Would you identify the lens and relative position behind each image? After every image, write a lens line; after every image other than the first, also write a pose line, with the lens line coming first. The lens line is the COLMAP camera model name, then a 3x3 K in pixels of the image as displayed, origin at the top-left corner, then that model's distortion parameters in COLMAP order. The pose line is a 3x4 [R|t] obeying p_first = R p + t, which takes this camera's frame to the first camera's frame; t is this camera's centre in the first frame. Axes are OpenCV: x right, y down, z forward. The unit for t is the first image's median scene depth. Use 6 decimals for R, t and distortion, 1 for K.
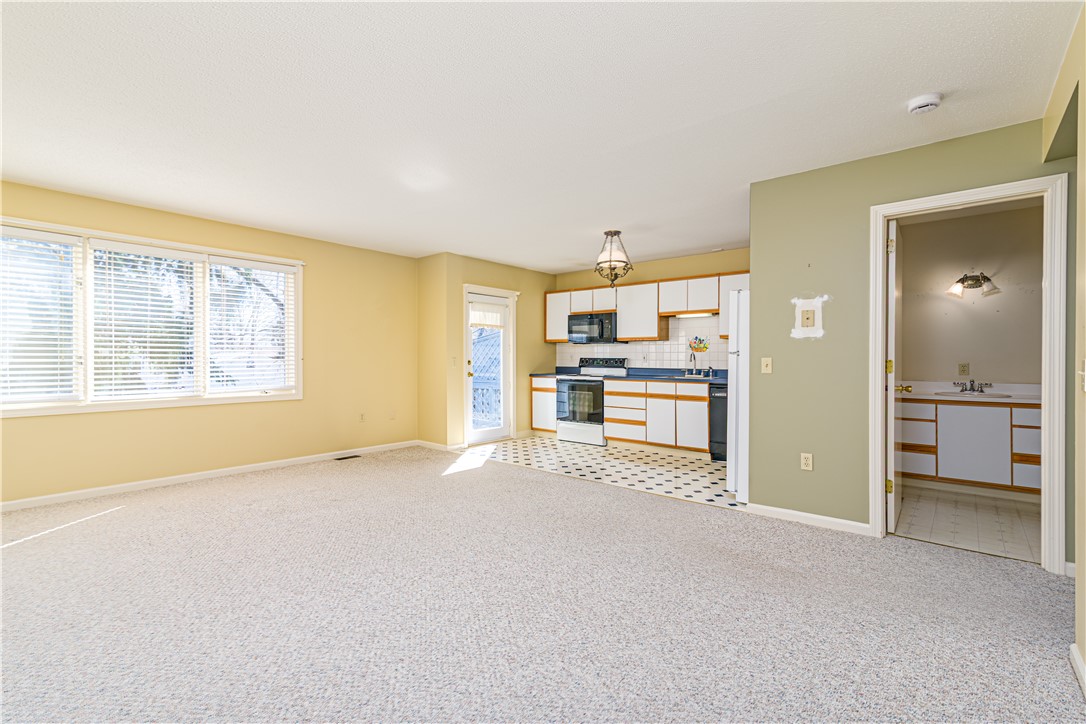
lens RADIAL K [[489.7, 0, 542.7], [0, 489.7, 357.2], [0, 0, 1]] dist [0.020385, -0.000747]
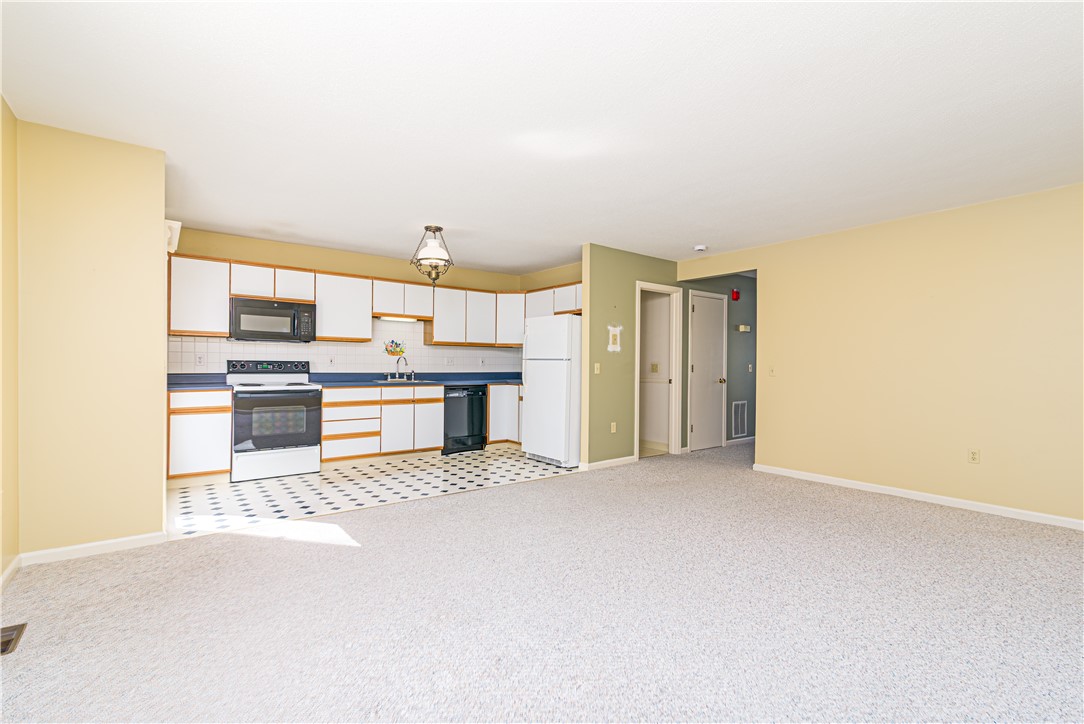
lens RADIAL K [[488.8, 0, 546.5], [0, 488.8, 363.9], [0, 0, 1]] dist [0.020385, -0.000747]
pose [[0.206969, -0.000308, 0.978347, -0.586581], [-0.010422, 0.999943, 0.002520, 0.000116], [-0.978292, -0.010718, 0.206954, 0.478314]]
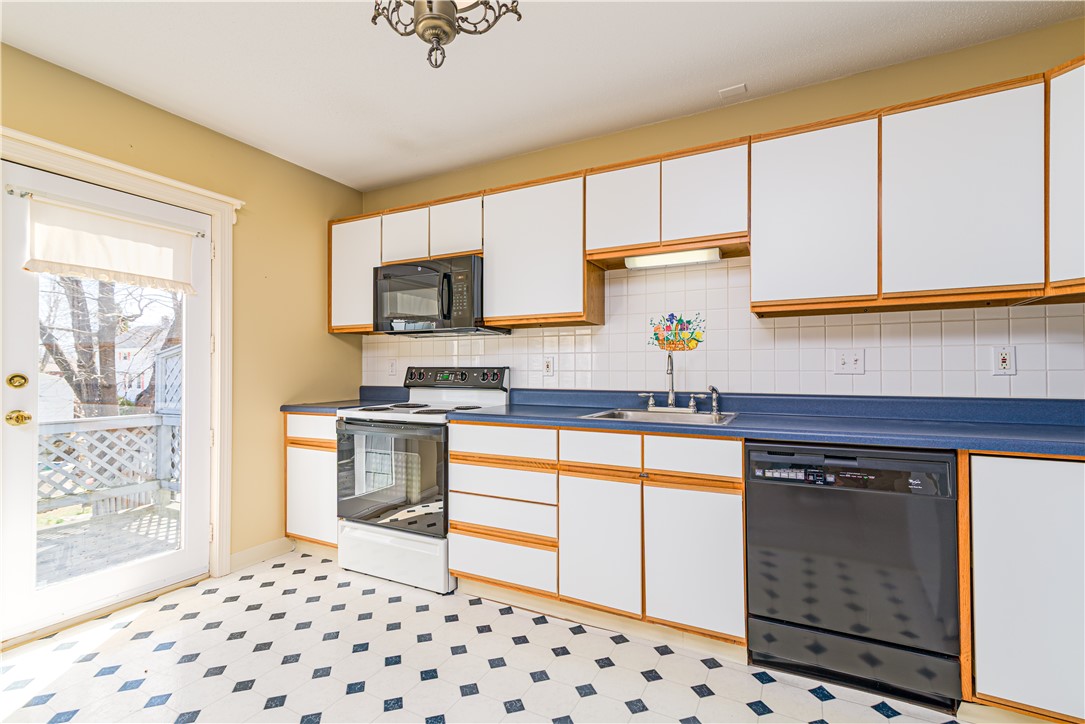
lens RADIAL K [[489.3, 0, 544.1], [0, 489.3, 363.3], [0, 0, 1]] dist [0.020385, -0.000747]
pose [[0.974569, 0.000343, 0.224088, 0.112212], [0.002806, 0.999902, -0.013732, 0.005027], [-0.224071, 0.014012, 0.974472, 0.608042]]
